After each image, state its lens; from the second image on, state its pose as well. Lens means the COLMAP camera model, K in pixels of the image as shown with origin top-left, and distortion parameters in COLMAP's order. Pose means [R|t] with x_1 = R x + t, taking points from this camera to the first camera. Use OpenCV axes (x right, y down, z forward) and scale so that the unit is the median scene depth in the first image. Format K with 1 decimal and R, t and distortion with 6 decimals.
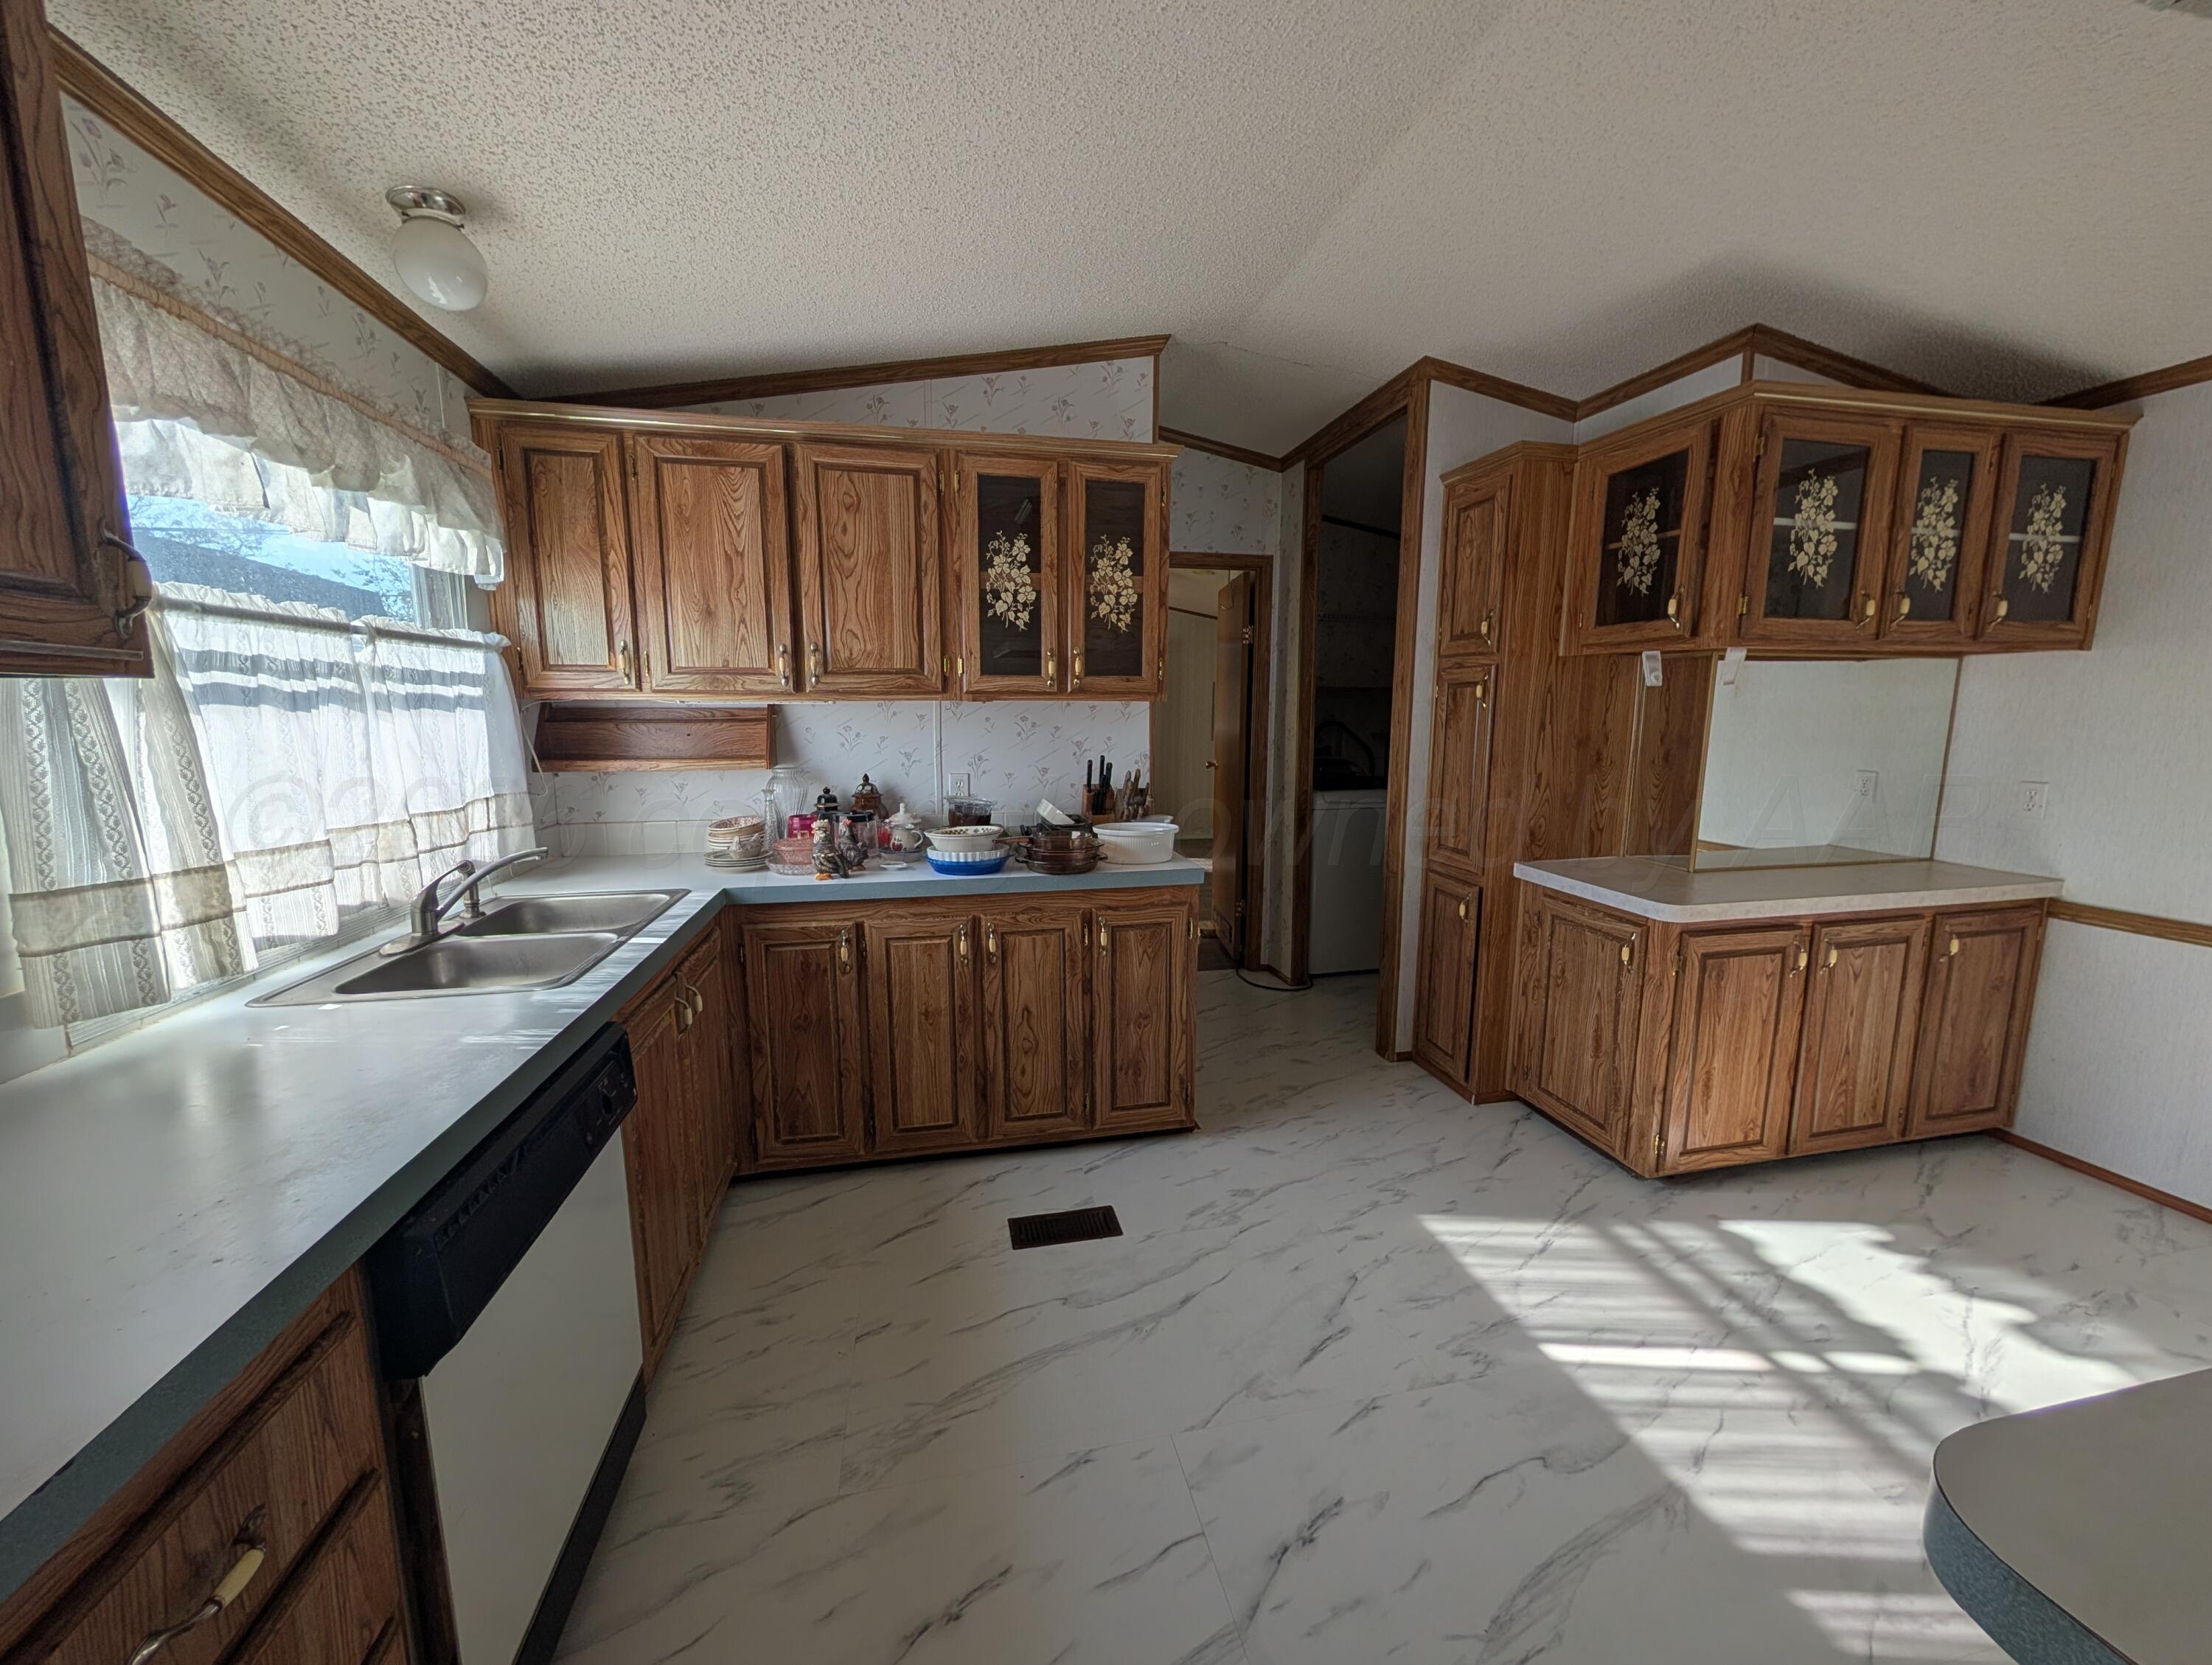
lens RADIAL K [[827.0, 0, 1106.0], [0, 827.0, 832.5], [0, 0, 1]] dist [-0.013572, -0.000092]
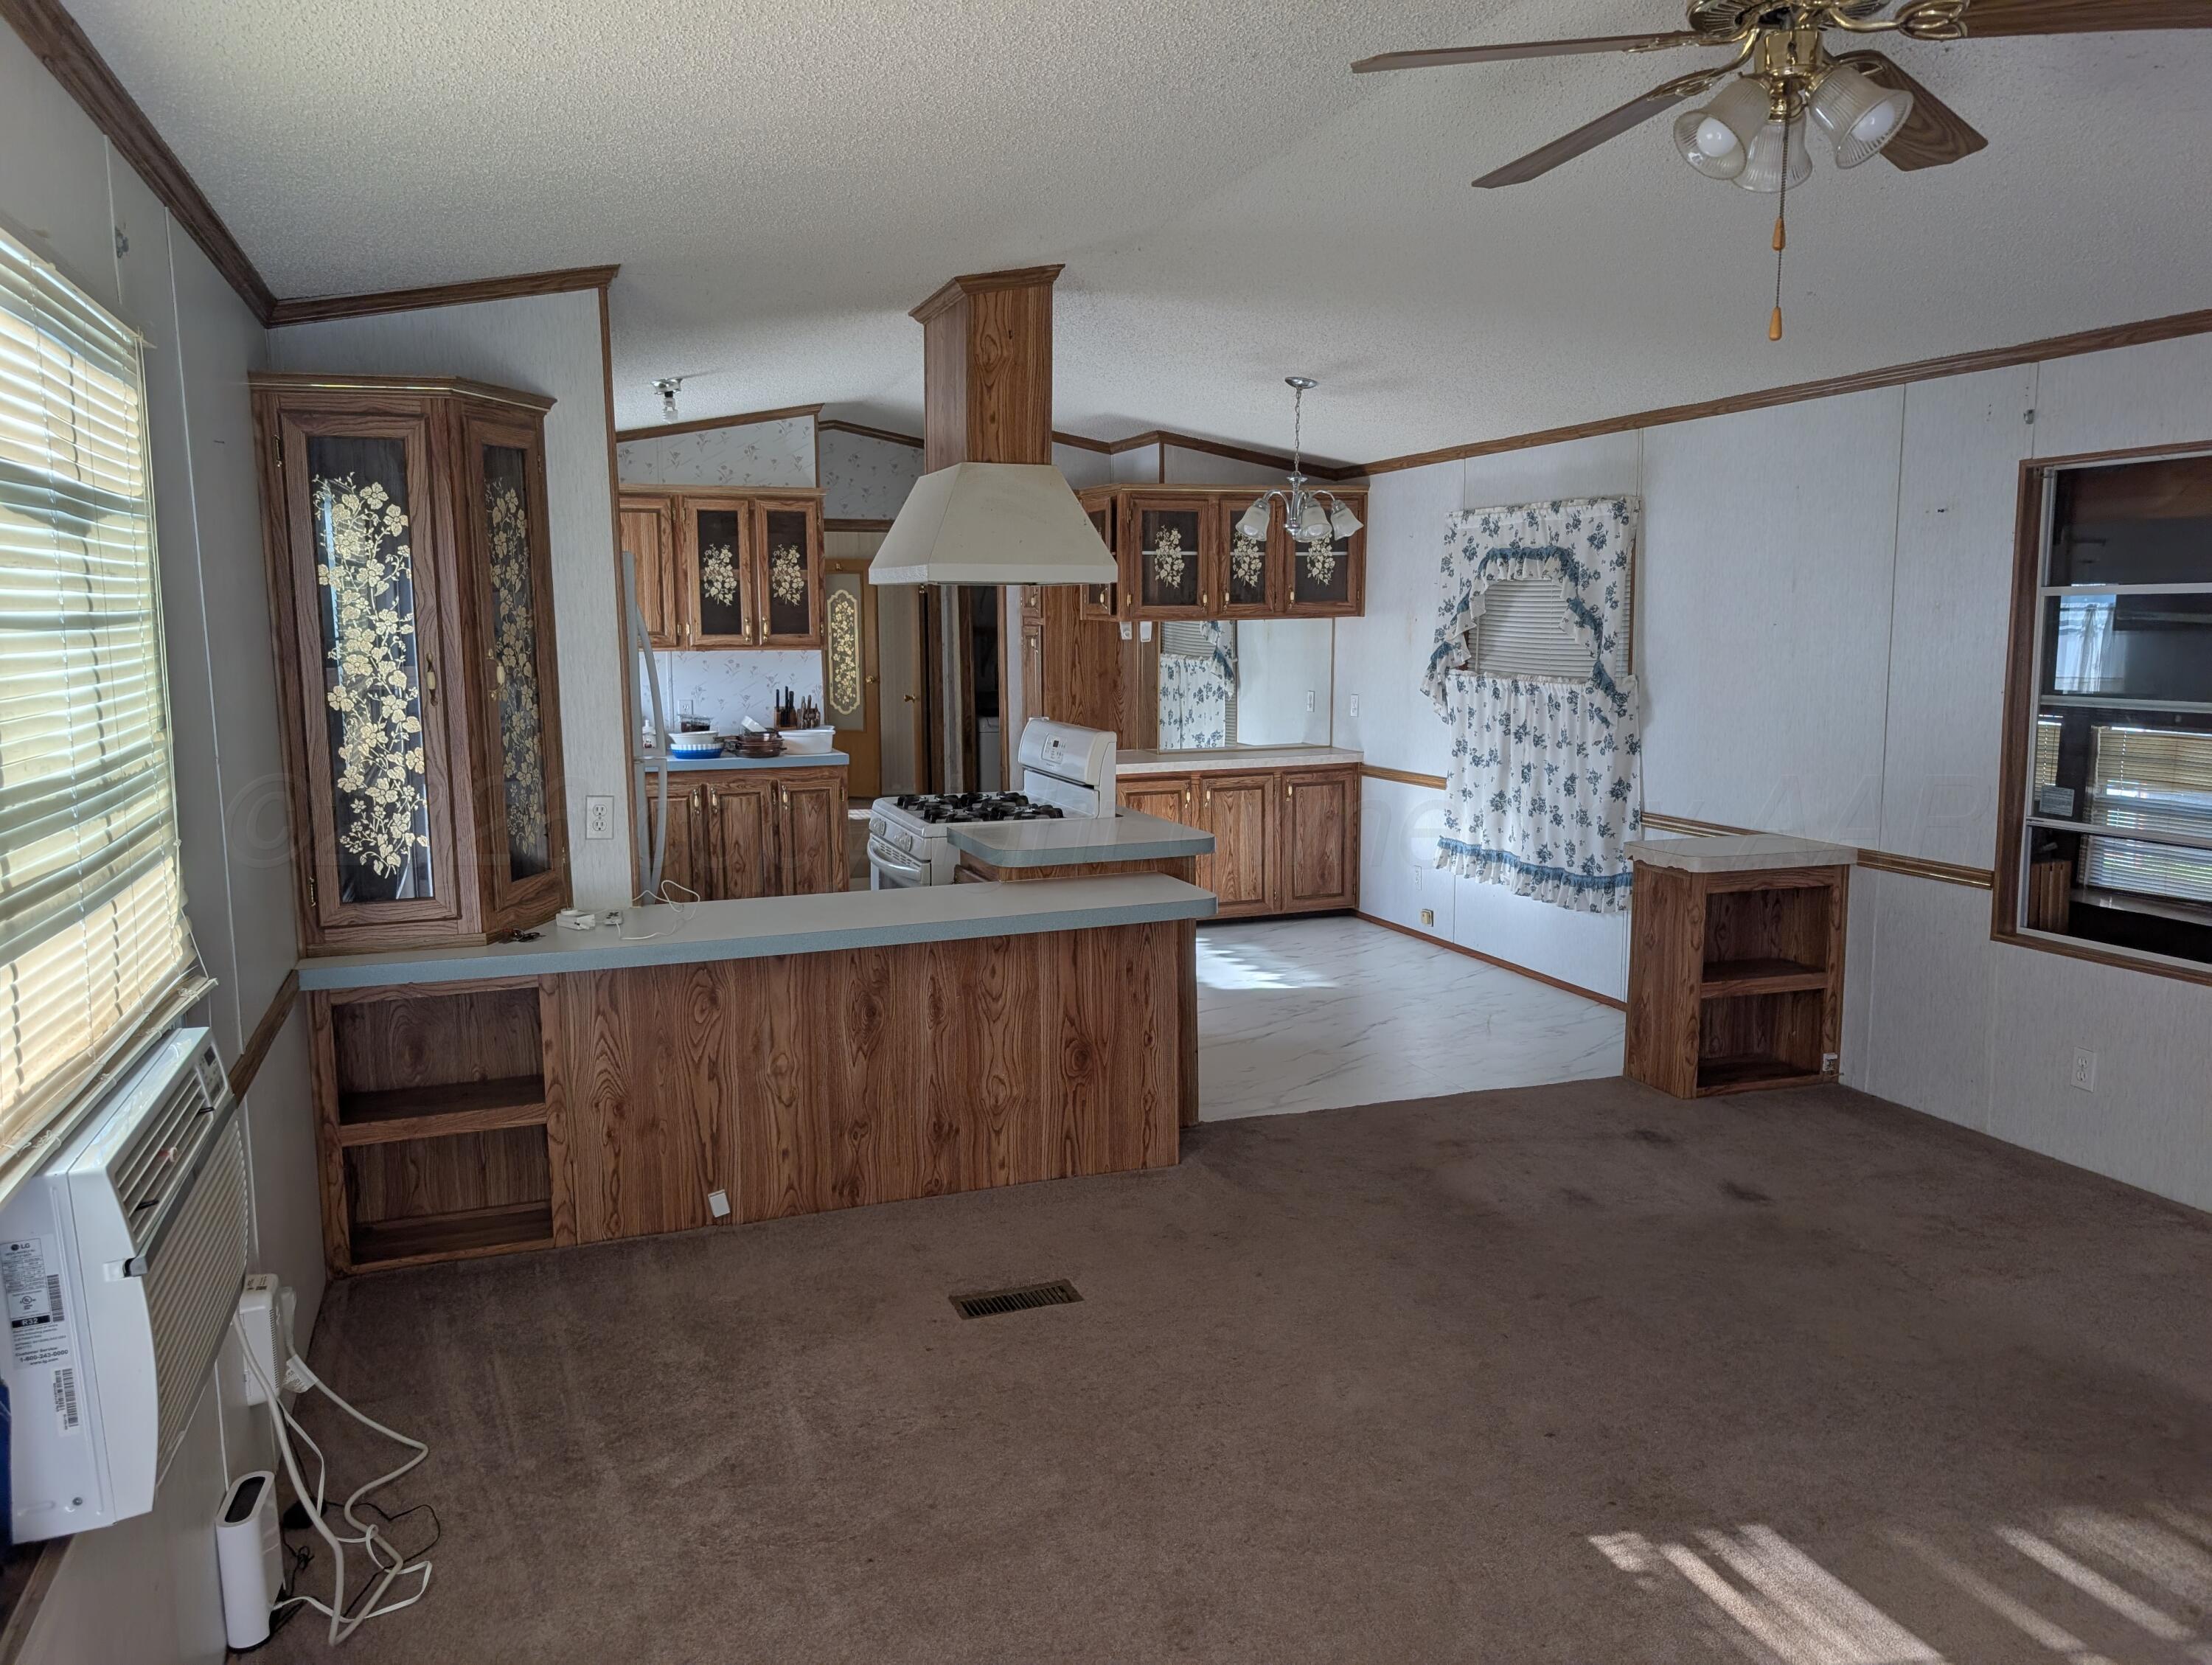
lens RADIAL K [[1587.6, 0, 1106.0], [0, 1587.6, 832.5], [0, 0, 1]] dist [0.080727, -0.003088]
pose [[0.991026, -0.023264, 0.131628, 0.202923], [0.025053, 0.999615, -0.011953, 0.242466], [-0.131299, 0.015144, 0.991227, -2.121795]]
